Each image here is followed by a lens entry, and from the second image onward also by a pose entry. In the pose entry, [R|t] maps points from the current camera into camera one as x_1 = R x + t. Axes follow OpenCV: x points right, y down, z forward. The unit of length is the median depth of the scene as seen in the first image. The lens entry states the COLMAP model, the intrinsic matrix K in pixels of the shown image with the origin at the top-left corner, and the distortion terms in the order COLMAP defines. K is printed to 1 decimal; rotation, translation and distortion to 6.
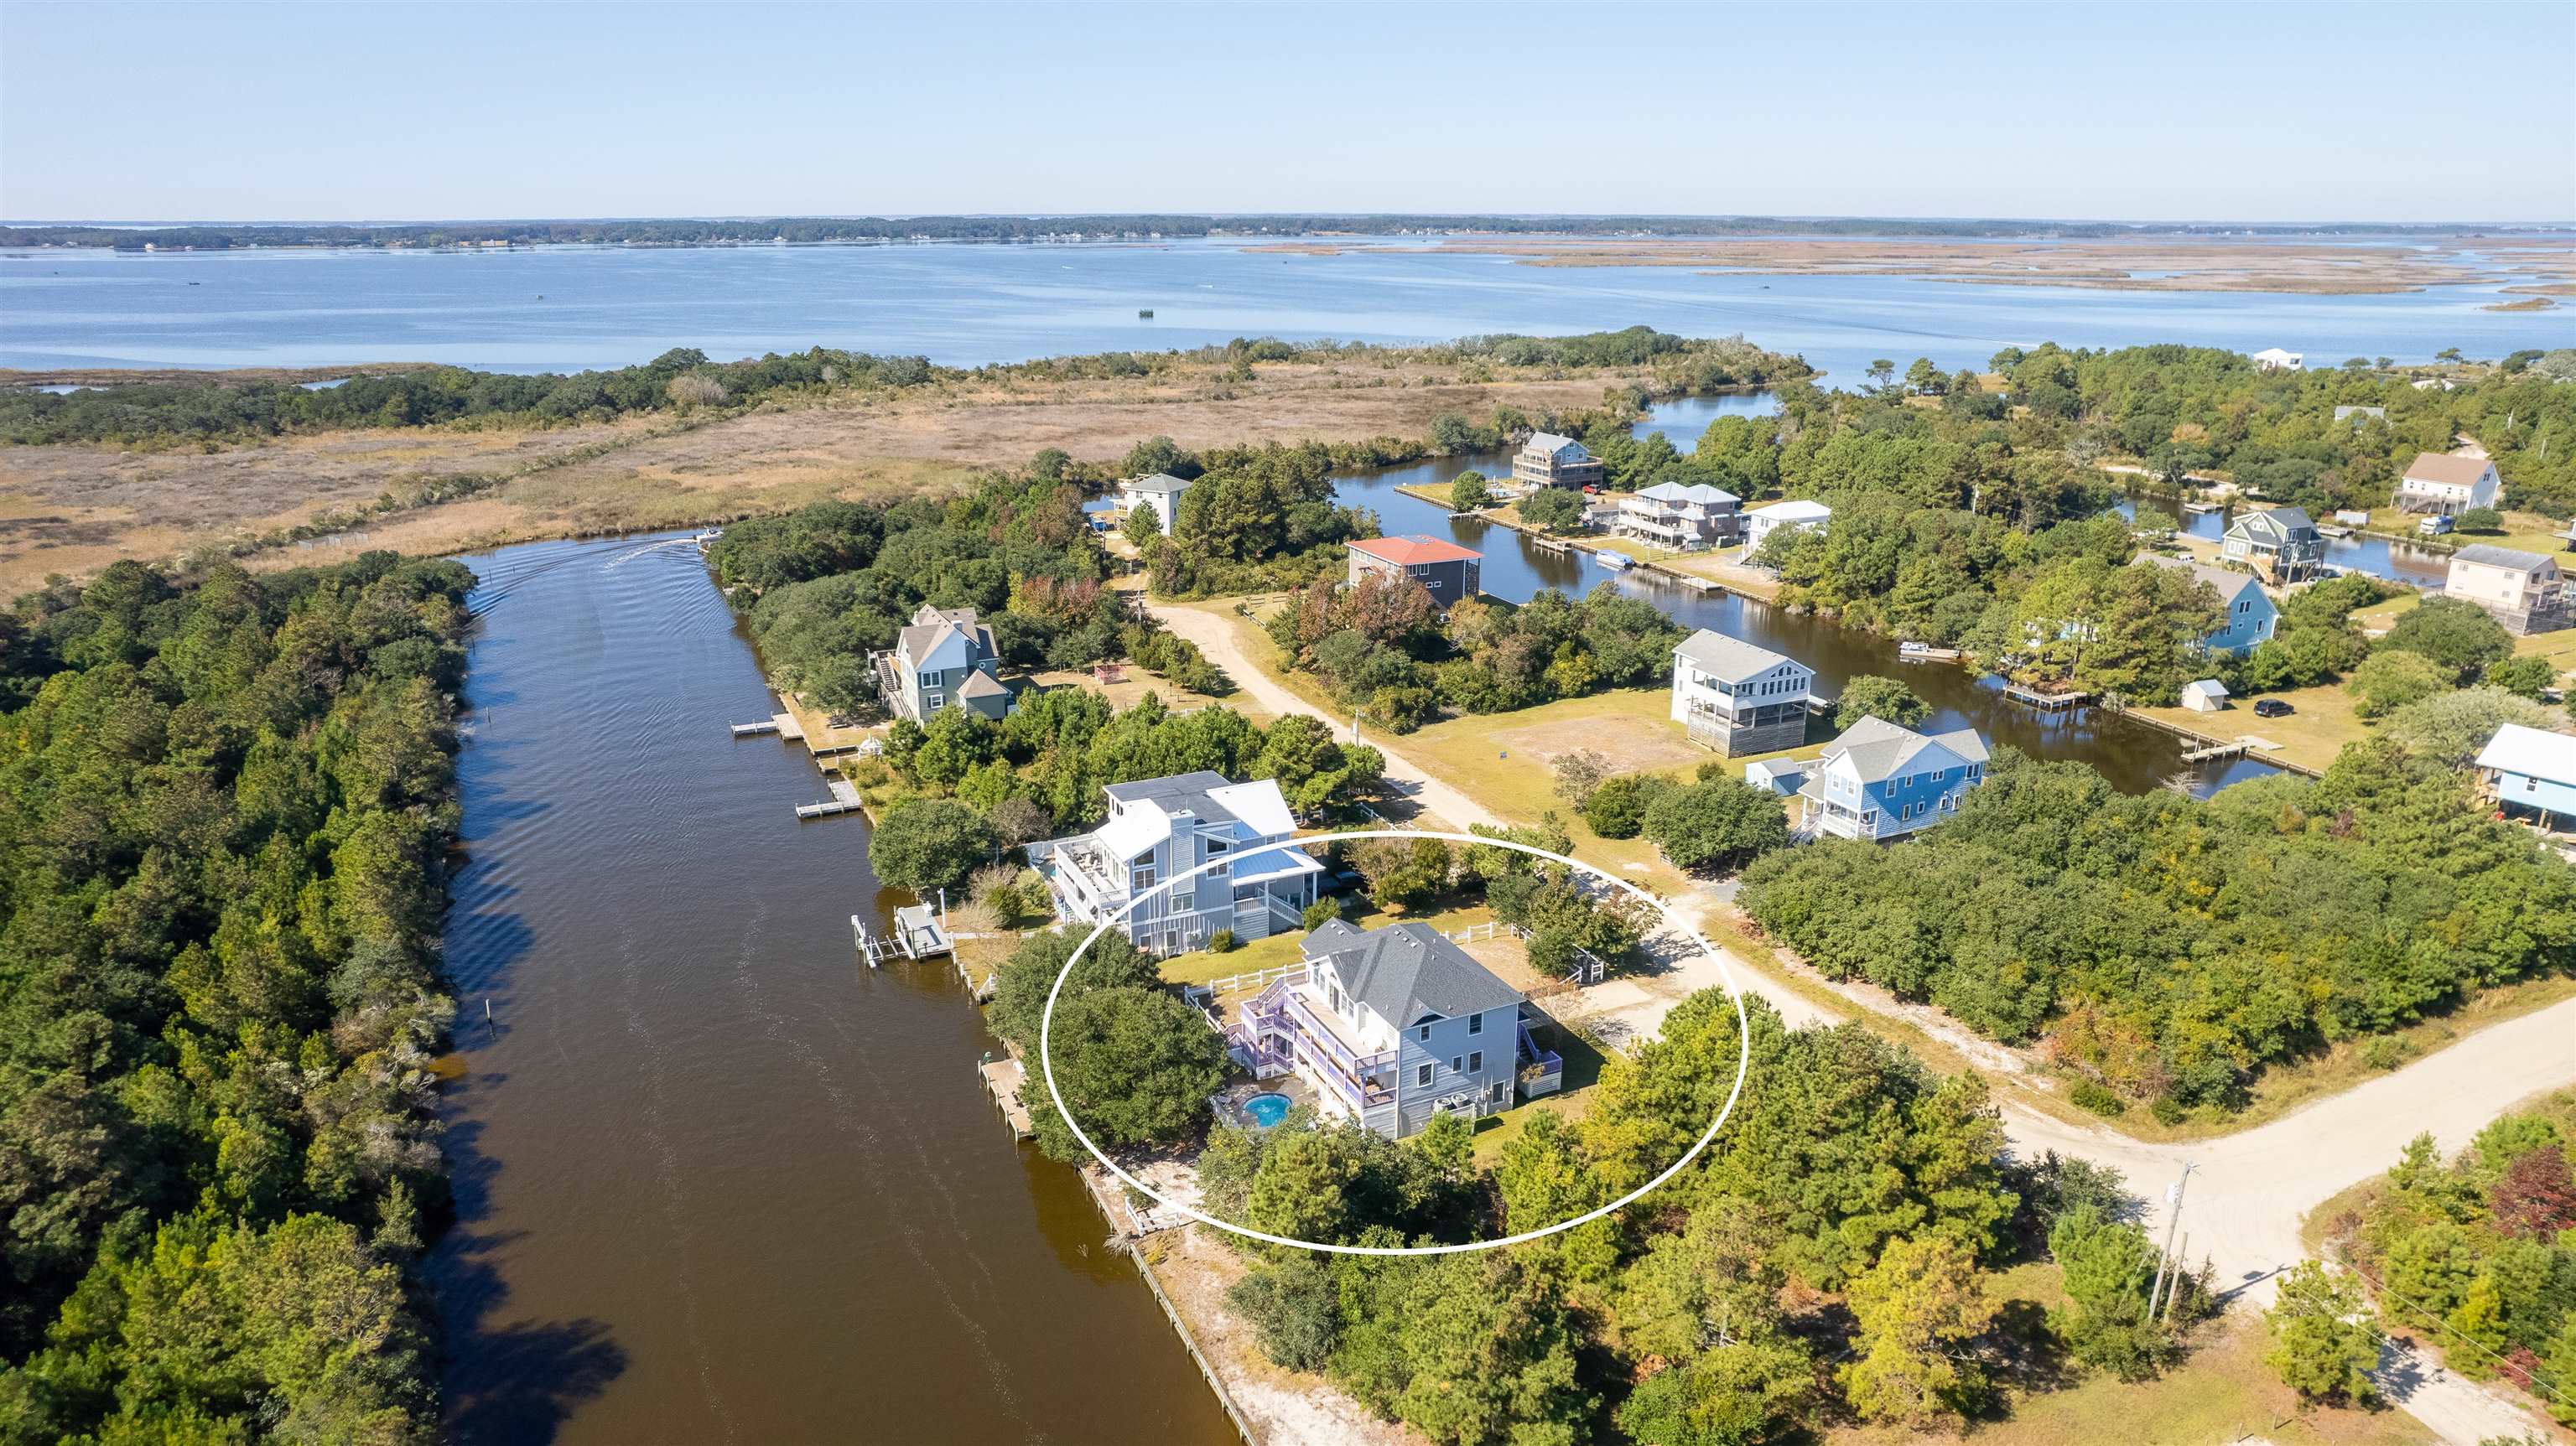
lens RADIAL K [[1657.0, 0, 1285.6], [0, 1657.0, 723.8], [0, 0, 1]] dist [-0.072033, 0.065592]
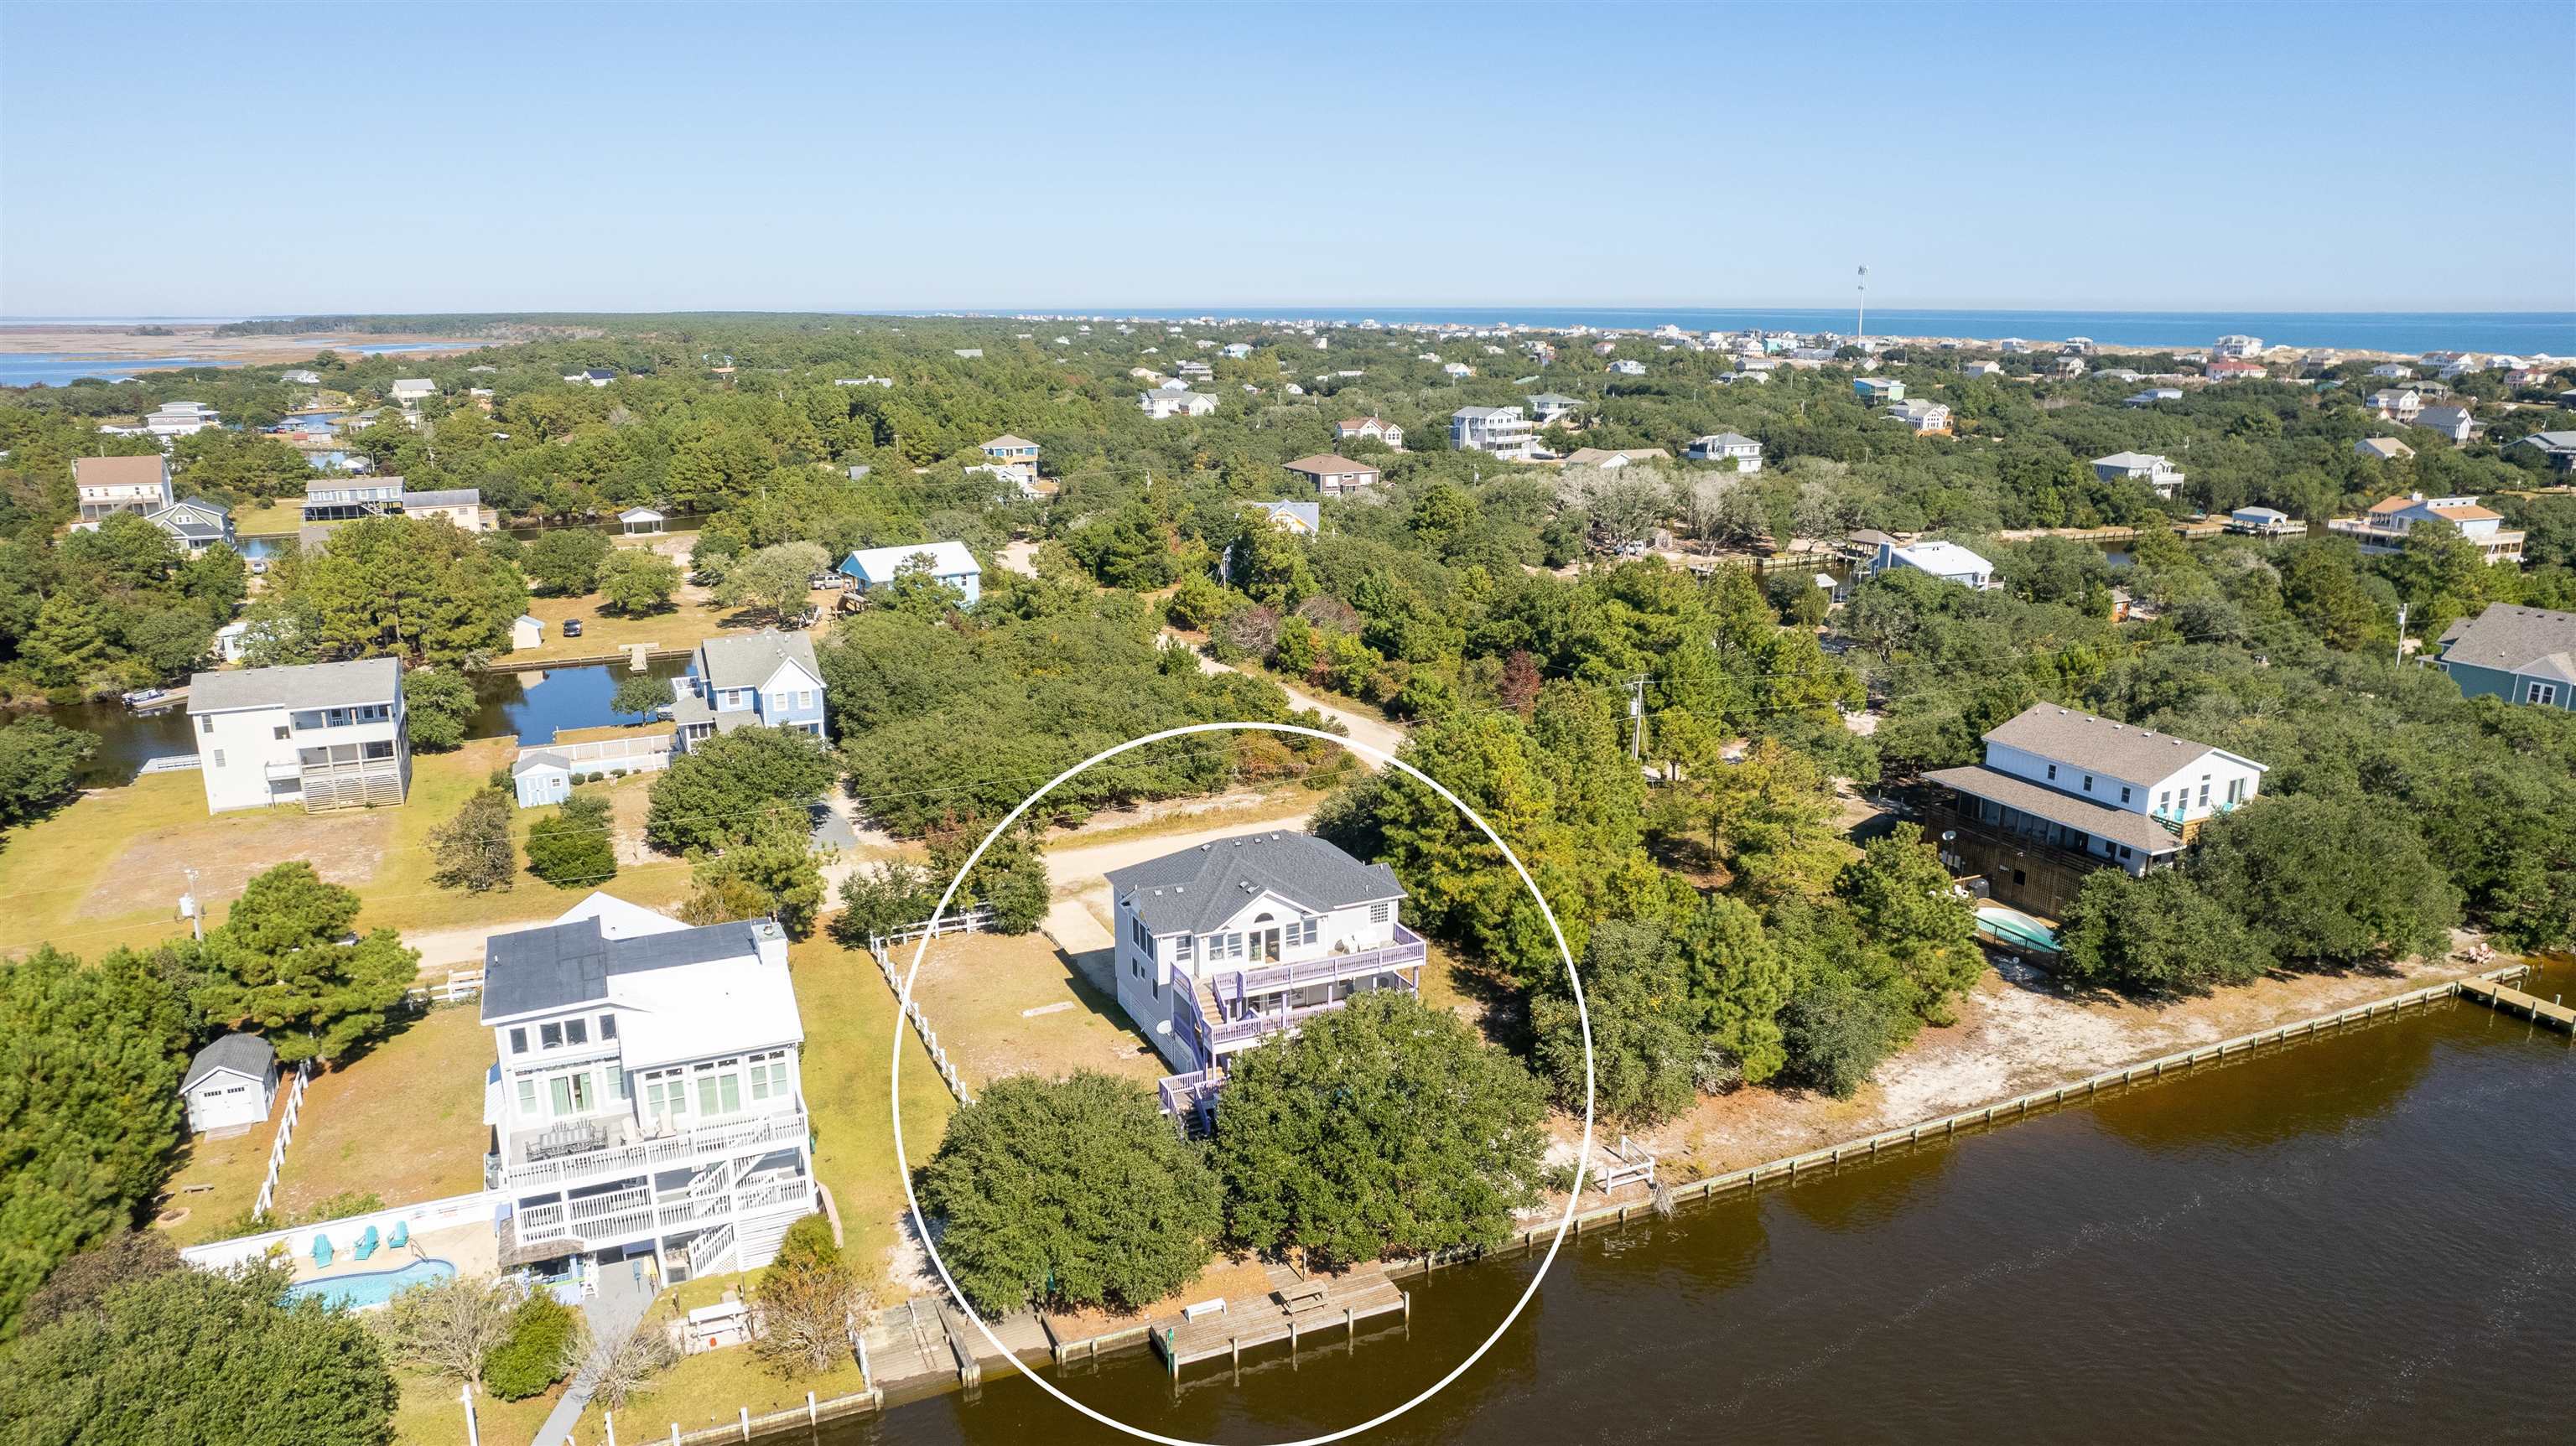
lens RADIAL K [[1657.0, 0, 1285.6], [0, 1657.0, 723.8], [0, 0, 1]] dist [-0.072033, 0.065592]
pose [[0.013729, -0.246550, 0.969033, -0.330744], [0.299728, 0.925574, 0.231246, -0.048968], [-0.953926, 0.287272, 0.086605, 0.438666]]
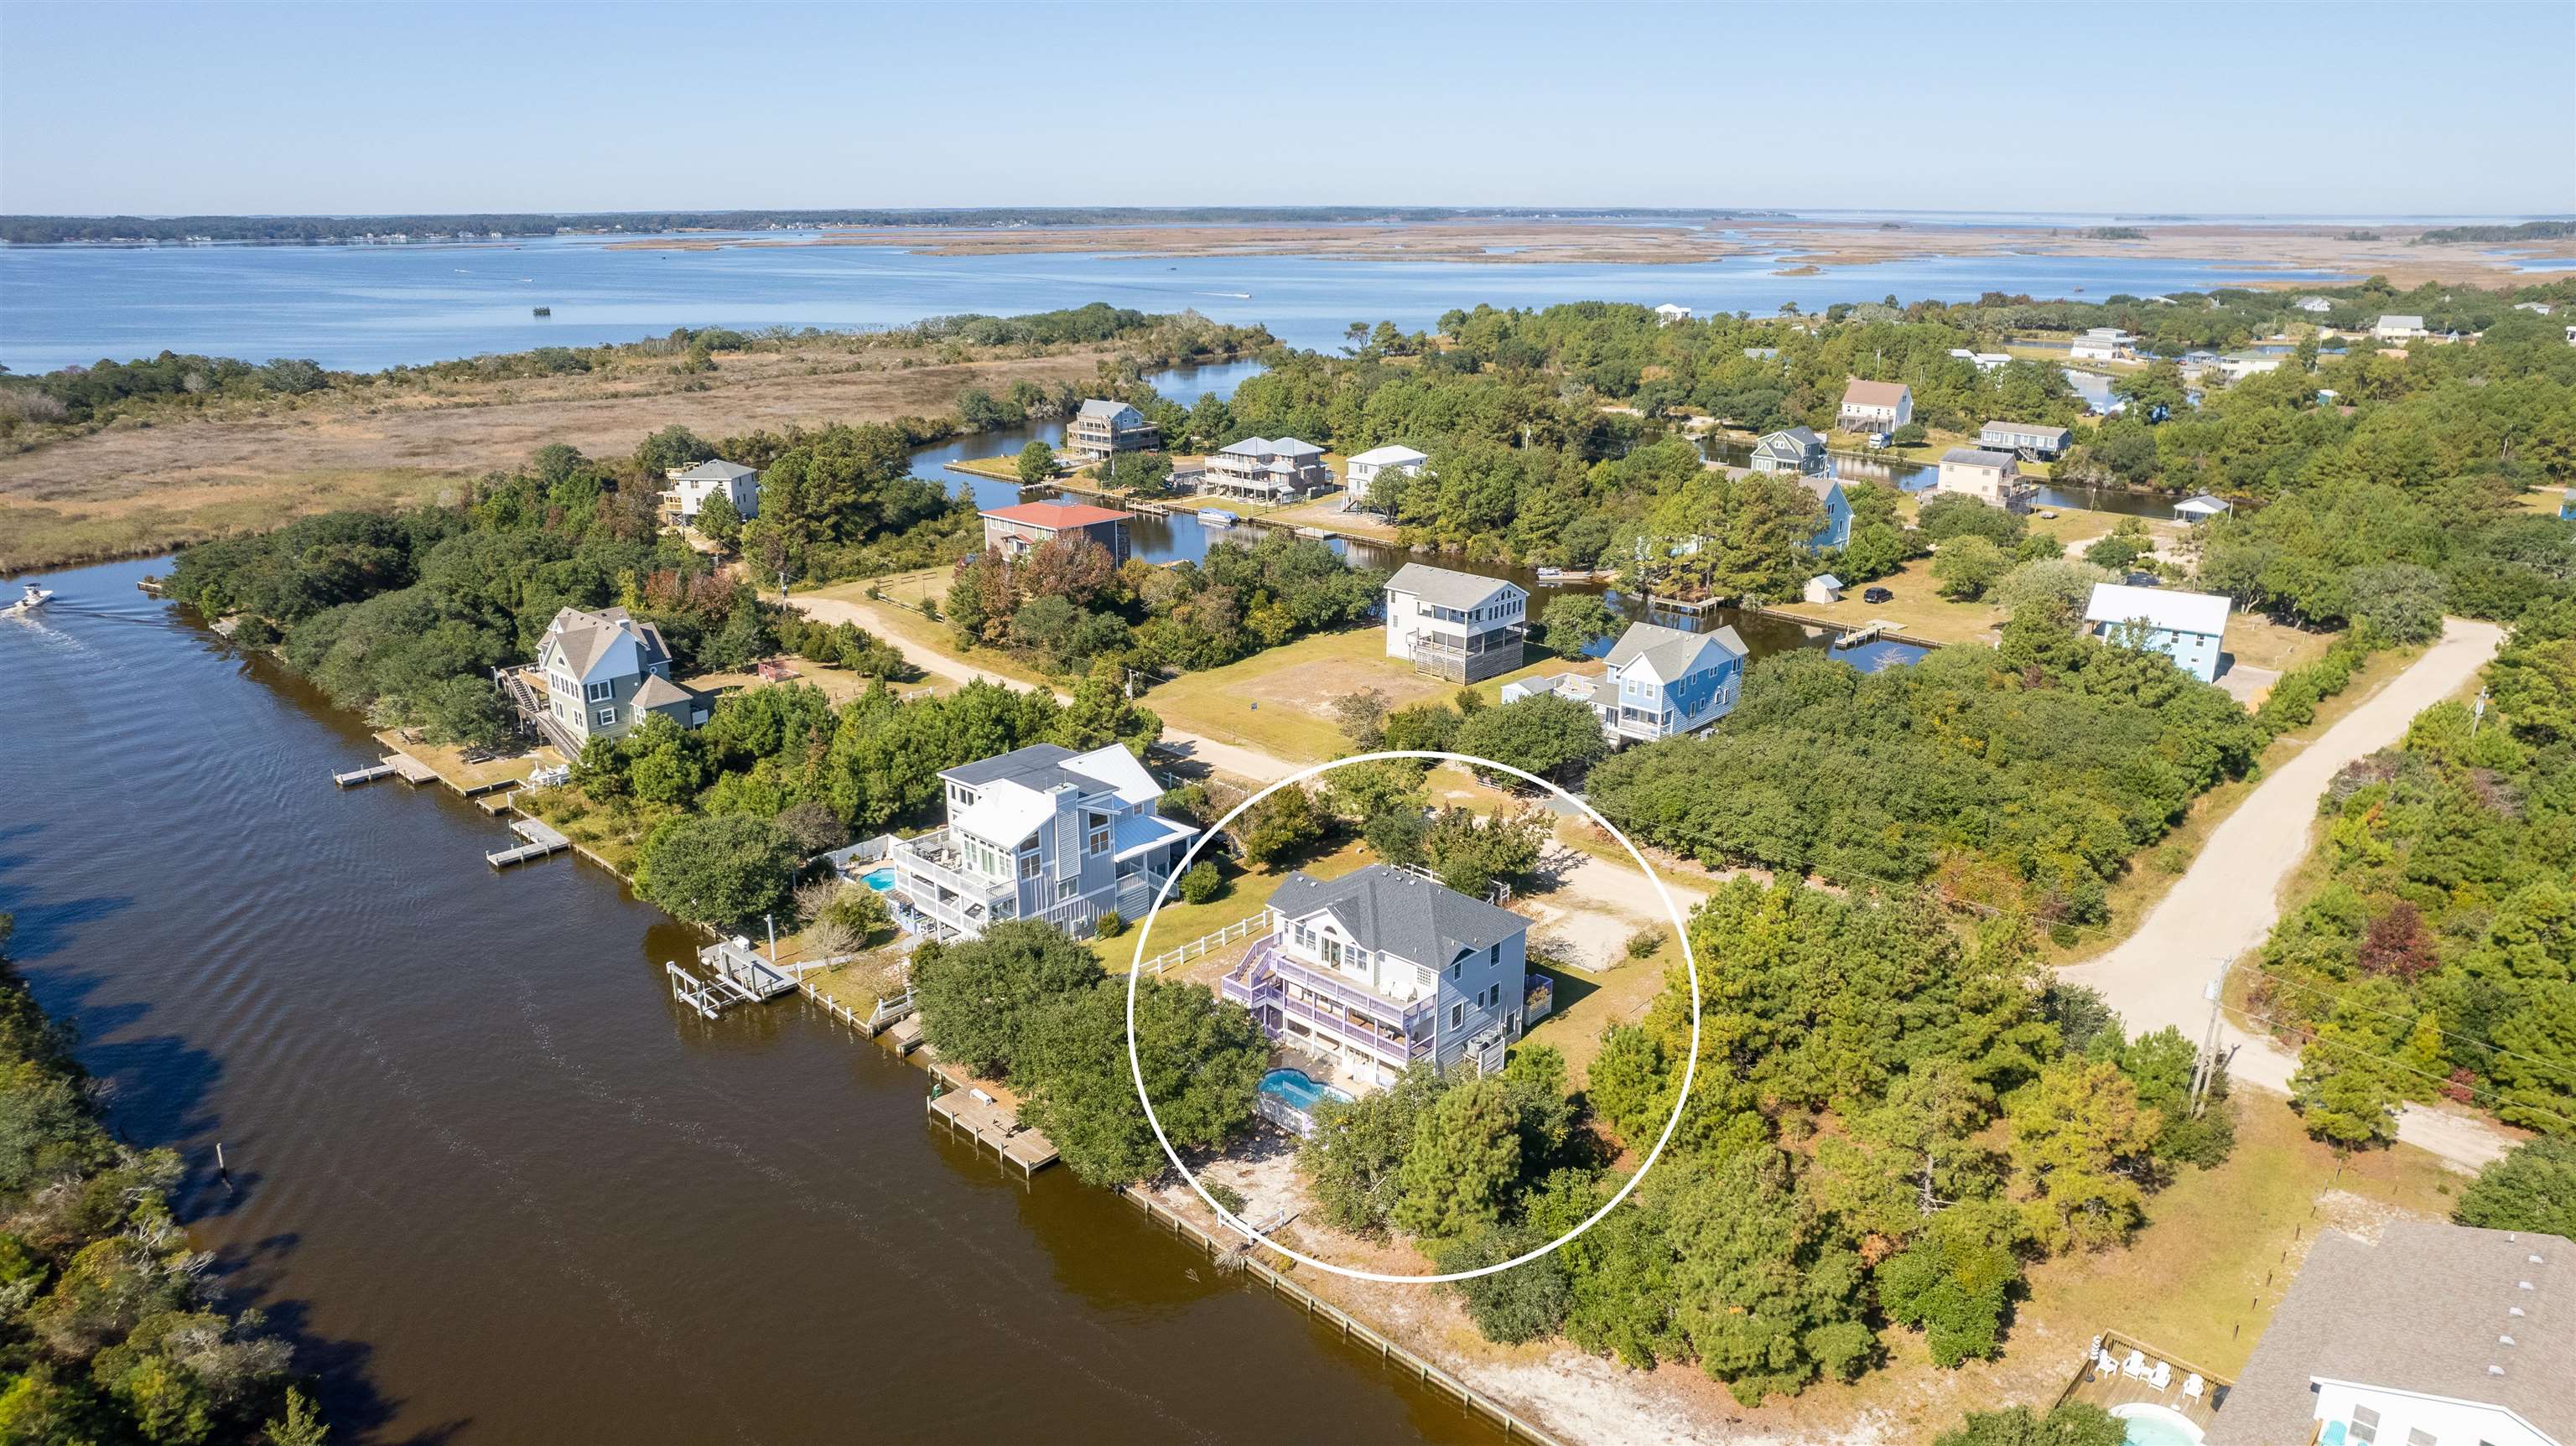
lens RADIAL K [[1657.0, 0, 1285.6], [0, 1657.0, 723.8], [0, 0, 1]] dist [-0.072033, 0.065592]
pose [[0.933089, -0.109719, 0.342500, -0.144328], [0.108586, 0.993831, 0.022546, 0.007392], [-0.342861, 0.016153, 0.939247, 0.069765]]
